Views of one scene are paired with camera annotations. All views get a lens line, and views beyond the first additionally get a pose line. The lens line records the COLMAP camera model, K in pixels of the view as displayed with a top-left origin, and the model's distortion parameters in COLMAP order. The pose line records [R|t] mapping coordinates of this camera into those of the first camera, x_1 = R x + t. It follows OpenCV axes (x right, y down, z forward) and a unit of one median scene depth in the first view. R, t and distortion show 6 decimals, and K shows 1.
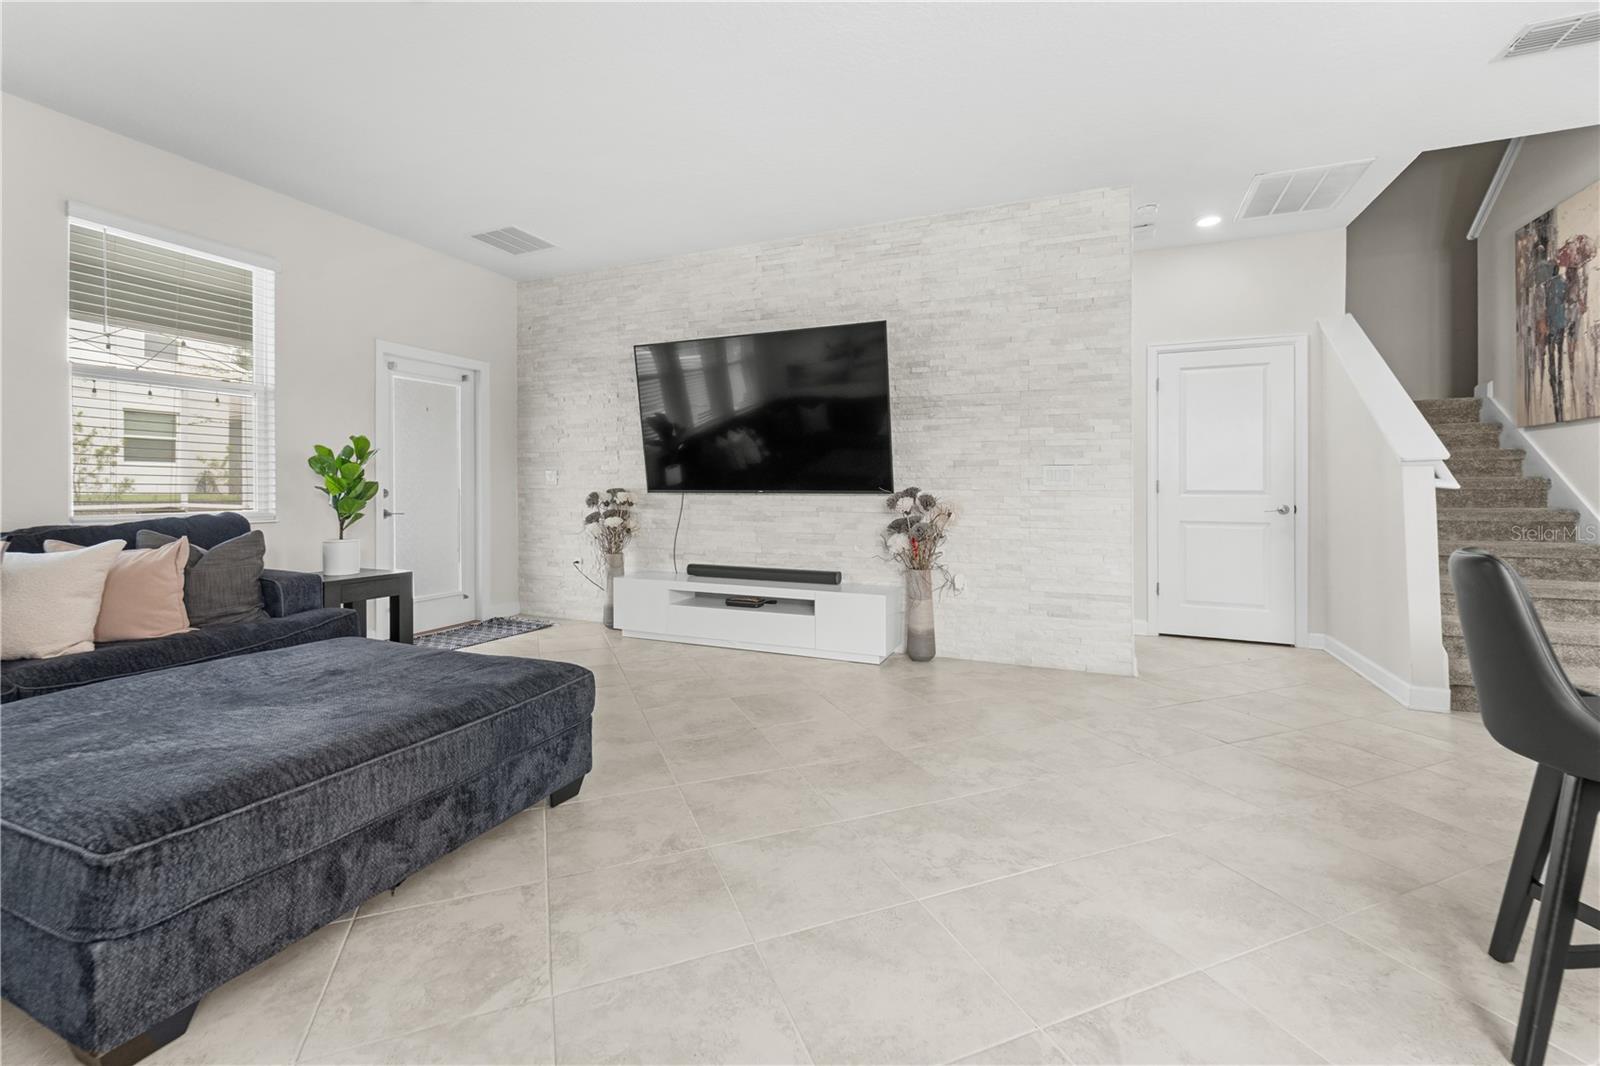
lens RADIAL K [[687.6, 0, 761.4], [0, 687.6, 486.8], [0, 0, 1]] dist [0.002861, -0.002202]
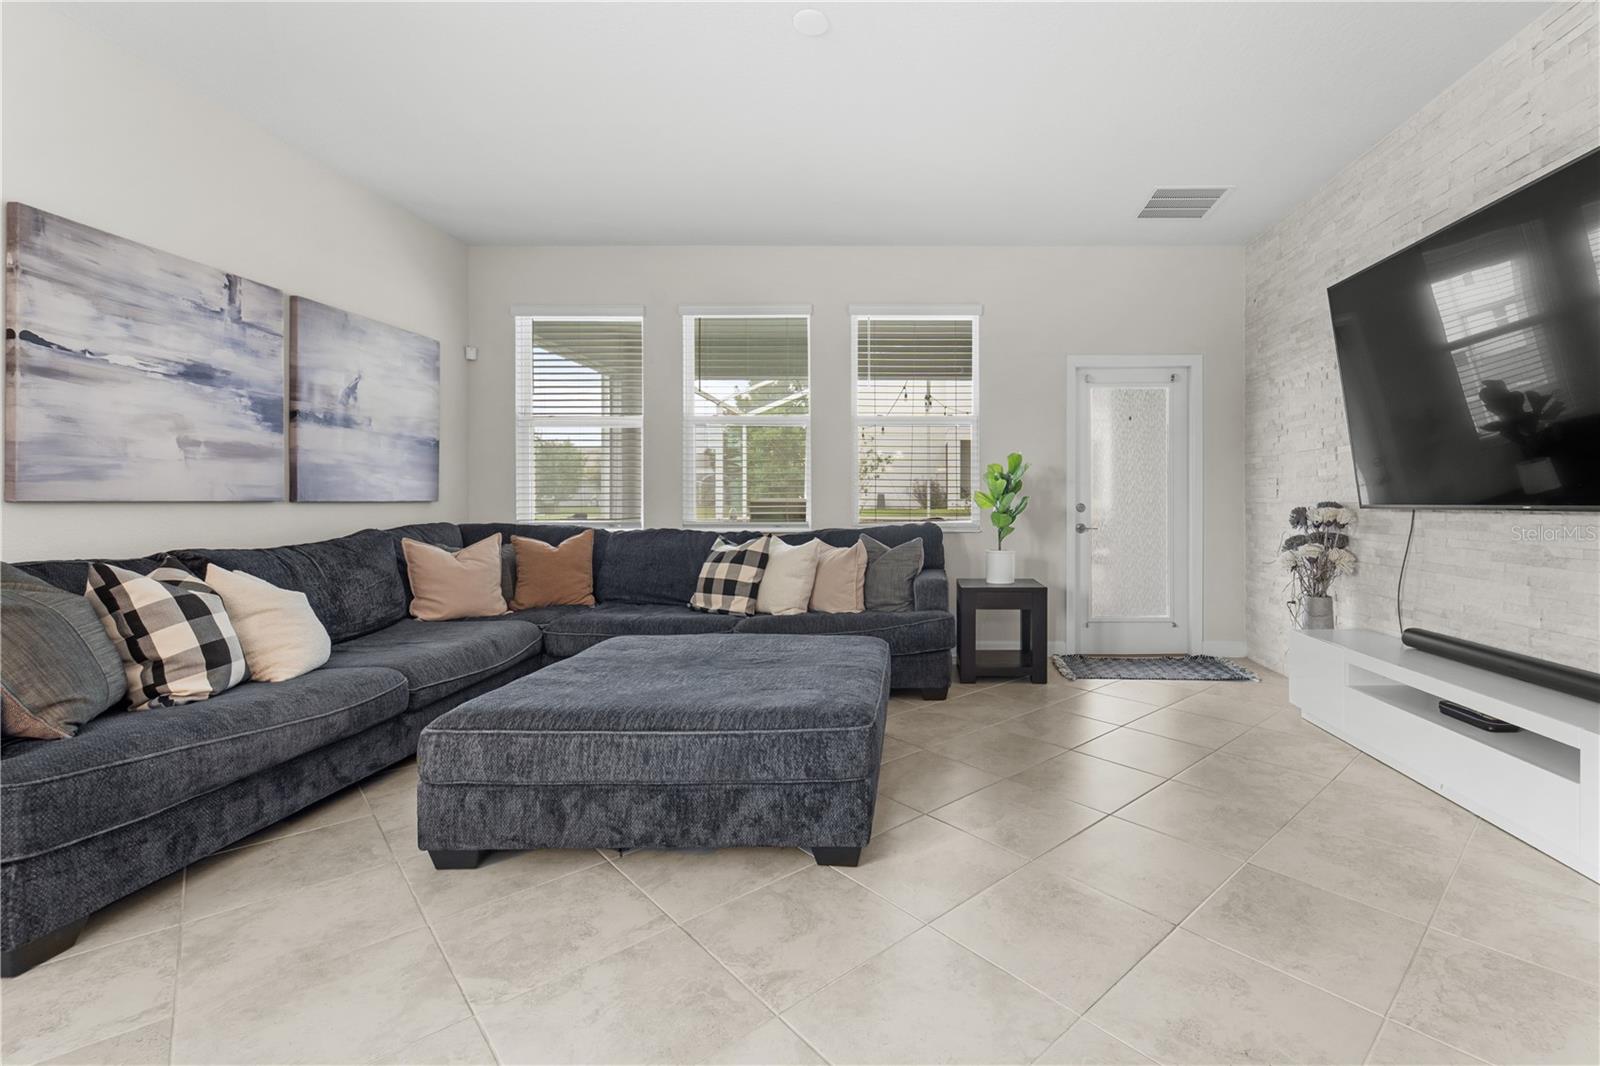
lens RADIAL K [[687.6, 0, 887.2], [0, 687.6, 506.2], [0, 0, 1]] dist [0.002861, -0.002202]
pose [[0.413816, 0.001992, -0.910358, 0.252995], [0.004636, 0.999980, 0.004295, 0.001582], [0.910349, -0.005998, 0.413798, 0.340426]]
